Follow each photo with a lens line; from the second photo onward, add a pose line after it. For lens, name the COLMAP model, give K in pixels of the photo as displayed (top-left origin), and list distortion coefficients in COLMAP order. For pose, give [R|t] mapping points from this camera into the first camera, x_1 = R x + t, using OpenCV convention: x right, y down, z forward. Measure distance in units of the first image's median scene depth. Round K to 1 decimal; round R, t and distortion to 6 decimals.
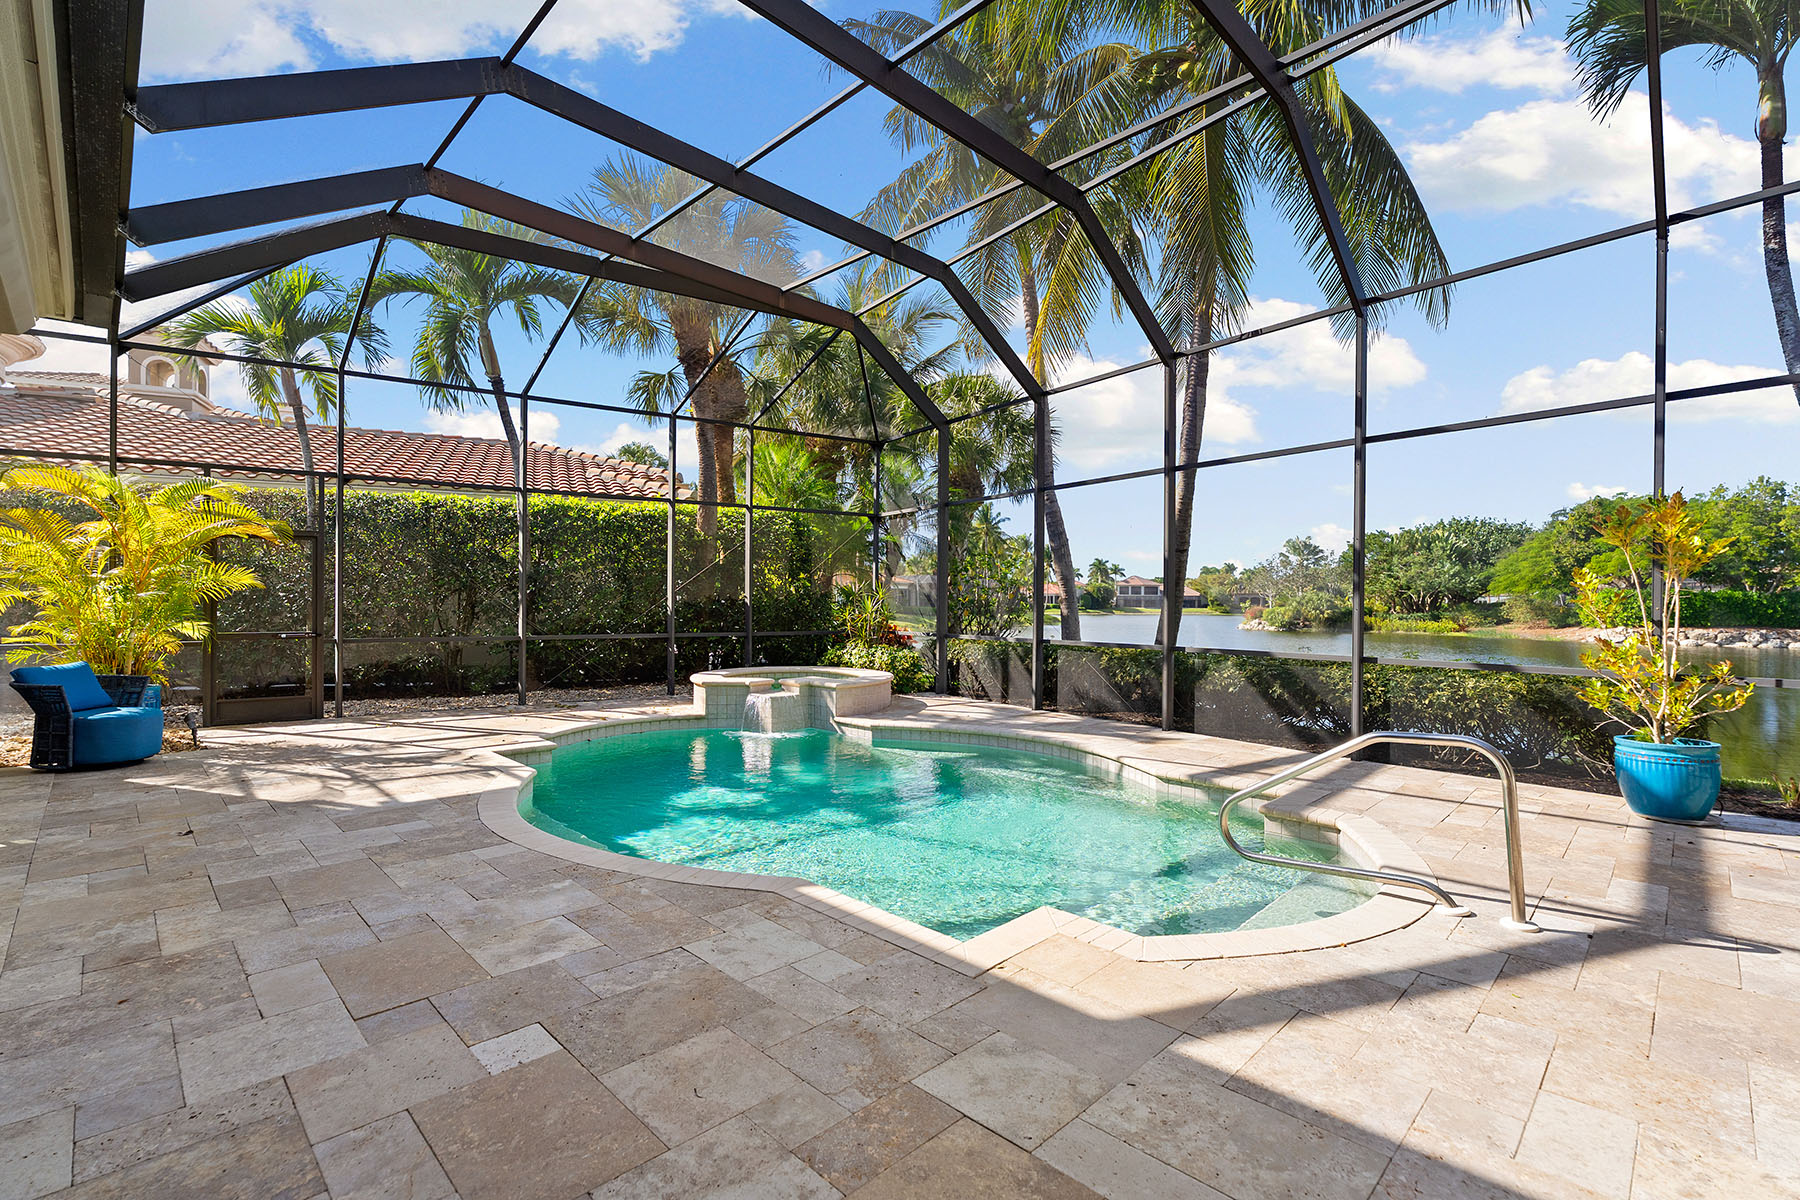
lens RADIAL K [[801.1, 0, 898.0], [0, 801.1, 609.8], [0, 0, 1]] dist [-0.000250, -0.000061]
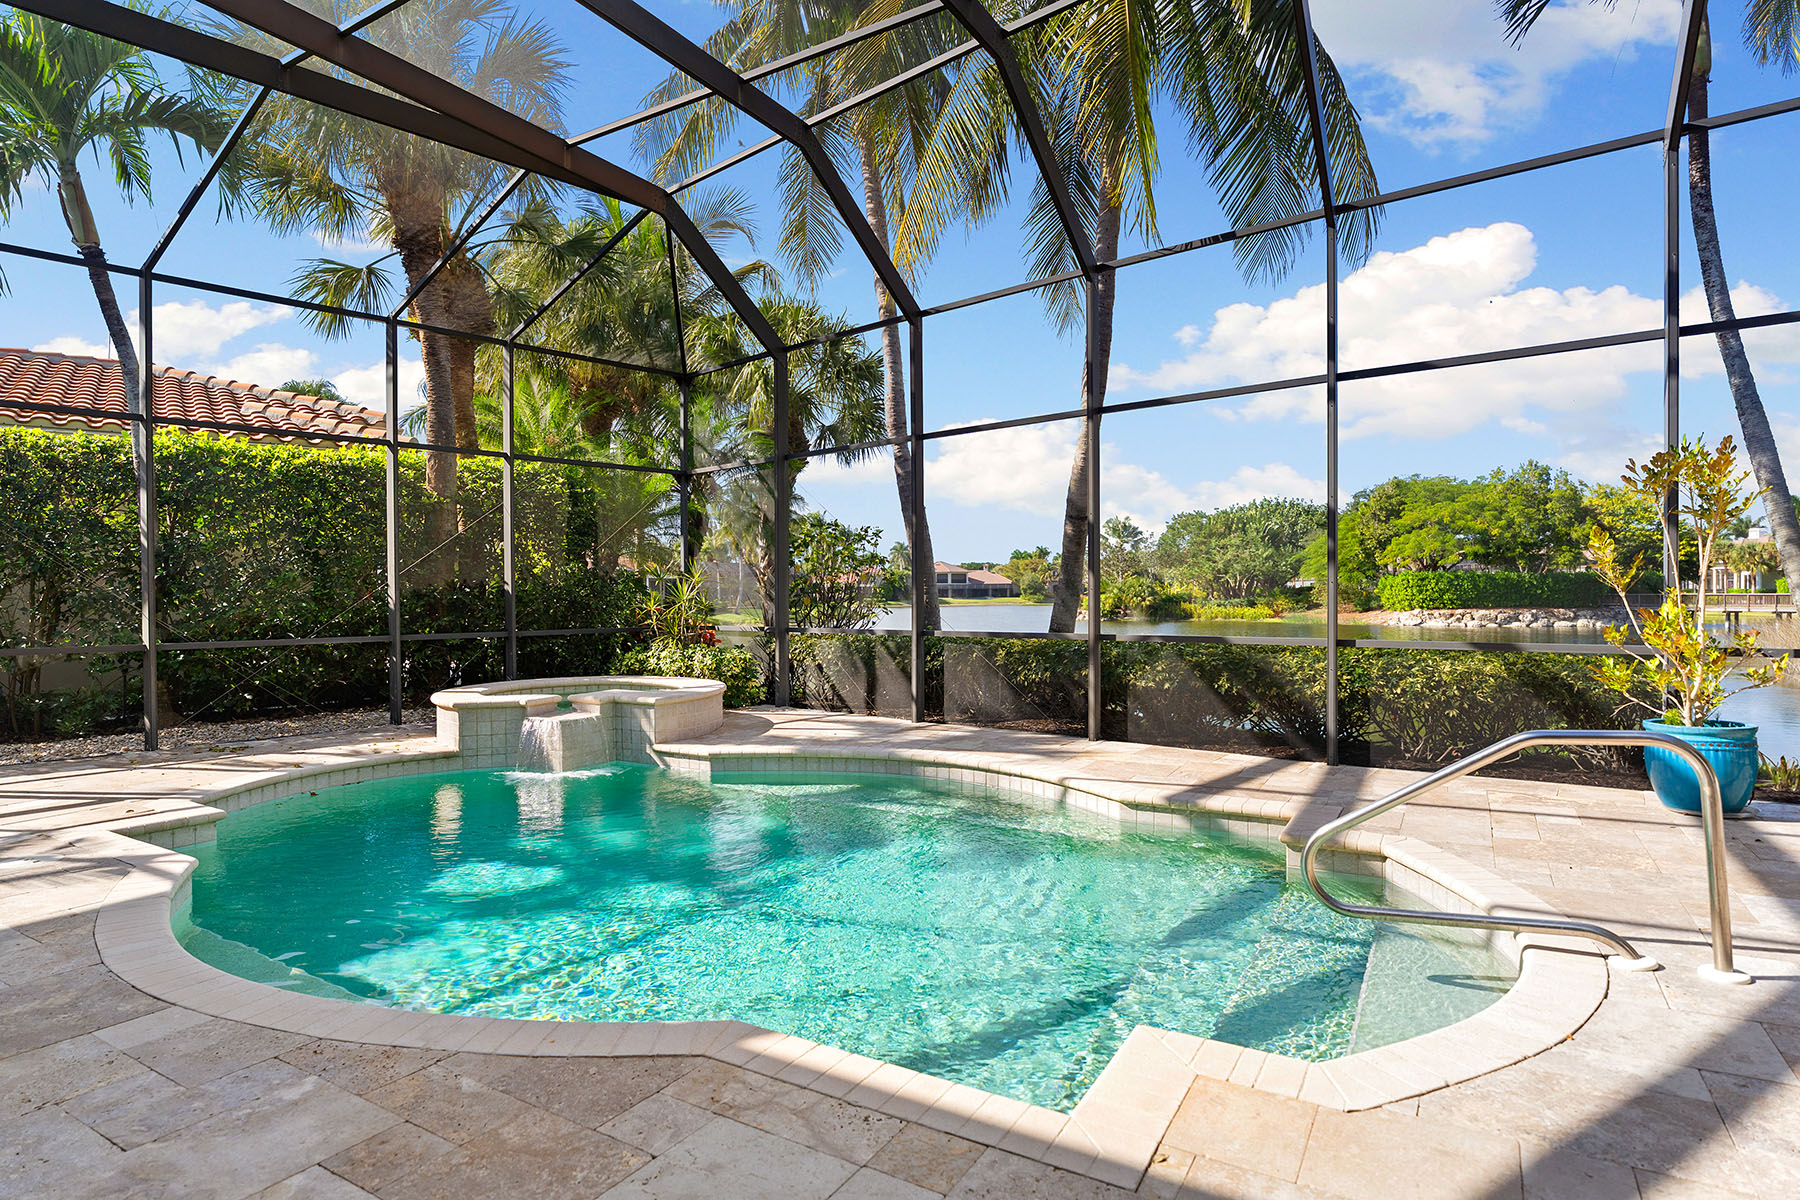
lens RADIAL K [[952.9, 0, 898.5], [0, 952.9, 608.7], [0, 0, 1]] dist [-0.009161, -0.001971]
pose [[0.969447, -0.017814, 0.244651, -0.061022], [0.016527, 0.999837, 0.007311, 0.007467], [-0.244742, -0.003044, 0.969584, 0.097503]]
